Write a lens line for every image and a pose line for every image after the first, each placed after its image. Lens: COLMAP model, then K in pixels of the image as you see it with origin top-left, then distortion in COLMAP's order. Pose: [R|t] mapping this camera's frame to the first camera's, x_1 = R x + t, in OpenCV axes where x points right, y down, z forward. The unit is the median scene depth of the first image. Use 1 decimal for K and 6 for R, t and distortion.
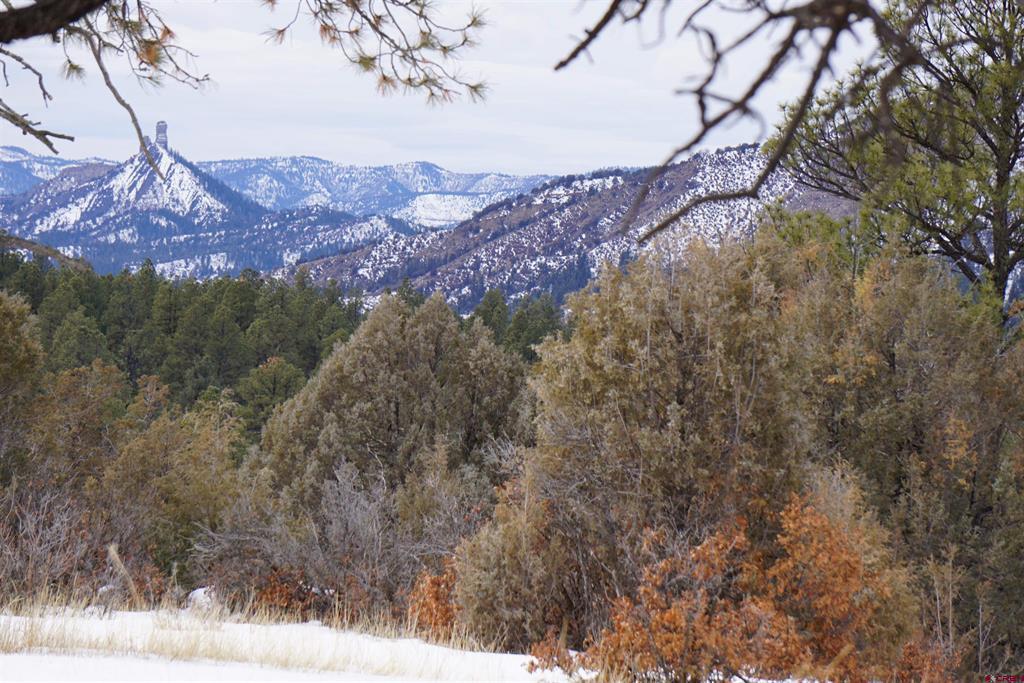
lens RADIAL K [[5217.3, 0, 513.1], [0, 5217.3, 323.6], [0, 0, 1]] dist [2.189946, 0.000000]
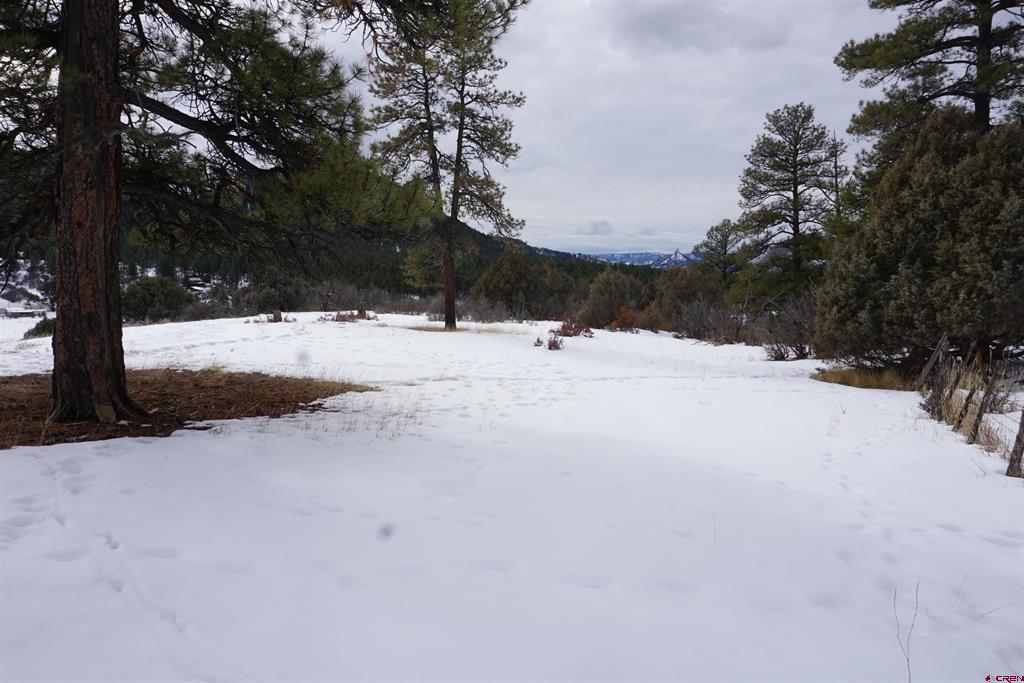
lens RADIAL K [[692.4, 0, 508.5], [0, 692.4, 342.7], [0, 0, 1]] dist [-0.046012, 0.039852]
pose [[0.952580, 0.000394, -0.304289, 0.120681], [0.028198, 0.995582, 0.089564, -0.003276], [0.302980, -0.093897, 0.948360, 0.046298]]
